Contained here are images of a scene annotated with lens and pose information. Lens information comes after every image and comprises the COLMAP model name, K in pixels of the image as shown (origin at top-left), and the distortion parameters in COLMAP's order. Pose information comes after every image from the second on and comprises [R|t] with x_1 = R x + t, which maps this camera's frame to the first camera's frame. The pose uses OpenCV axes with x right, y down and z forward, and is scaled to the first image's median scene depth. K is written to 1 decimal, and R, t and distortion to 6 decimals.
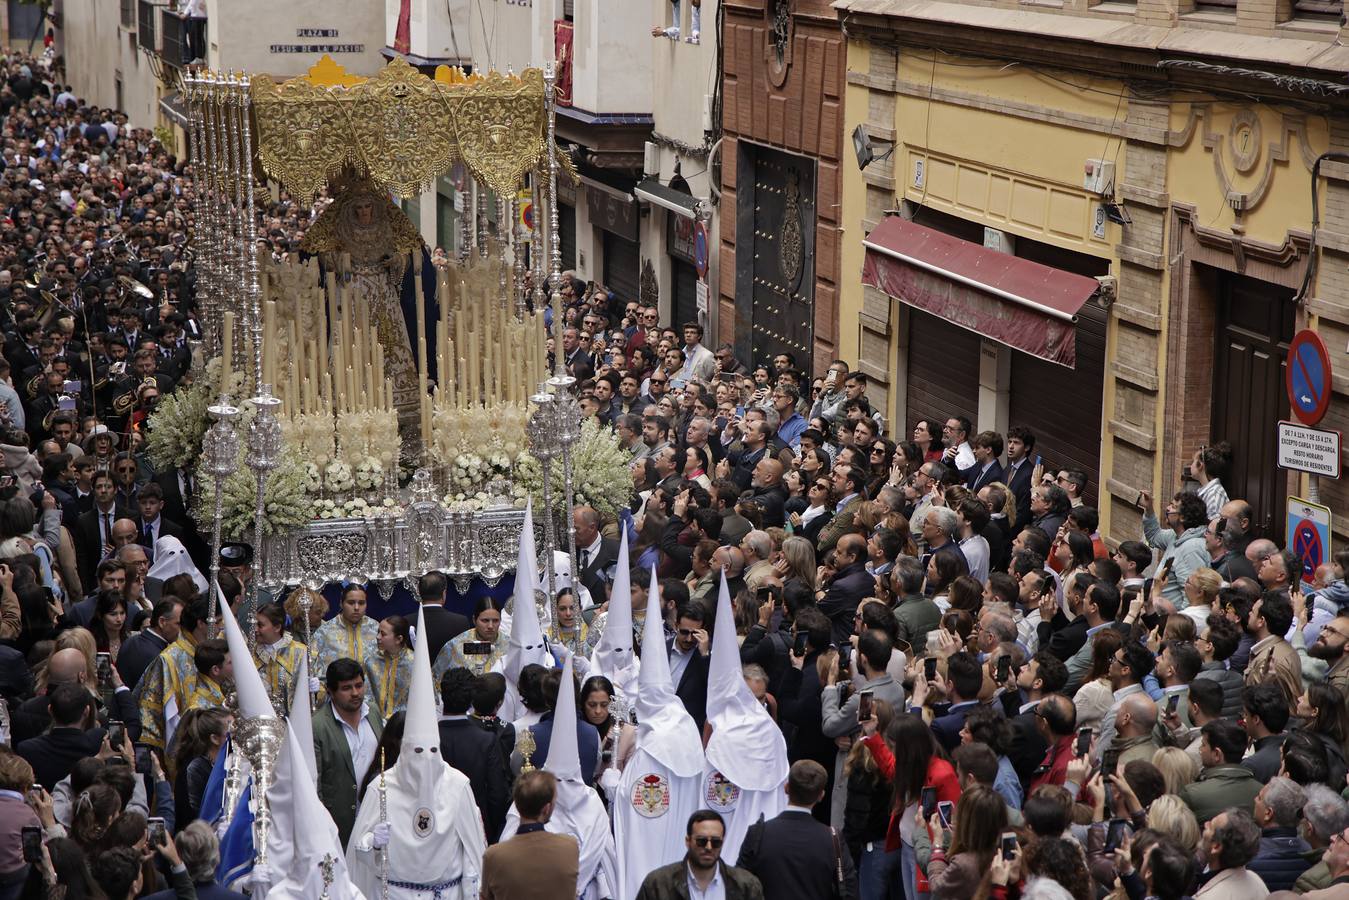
lens RADIAL K [[3285.8, 0, 747.6], [0, 3285.8, 490.1], [0, 0, 1]] dist [0.443219, 0.000000]
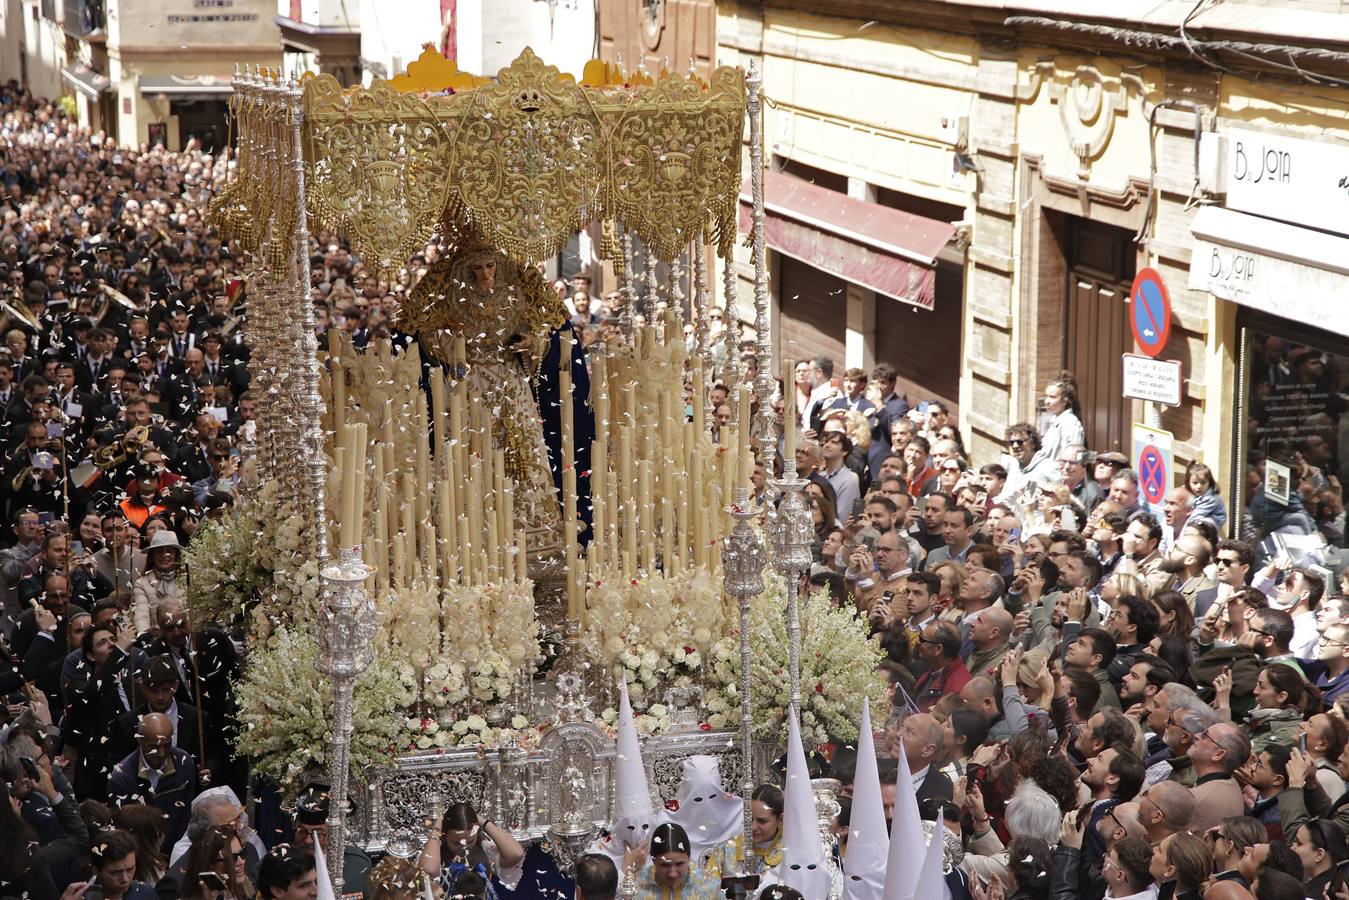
lens RADIAL K [[3137.4, 0, 683.9], [0, 3137.4, 413.5], [0, 0, 1]] dist [0.410068, 0.000000]
pose [[0.999748, -0.014561, 0.017089, -0.084700], [0.014668, 0.999873, -0.006164, -0.053178], [-0.016997, 0.006413, 0.999835, 0.362223]]
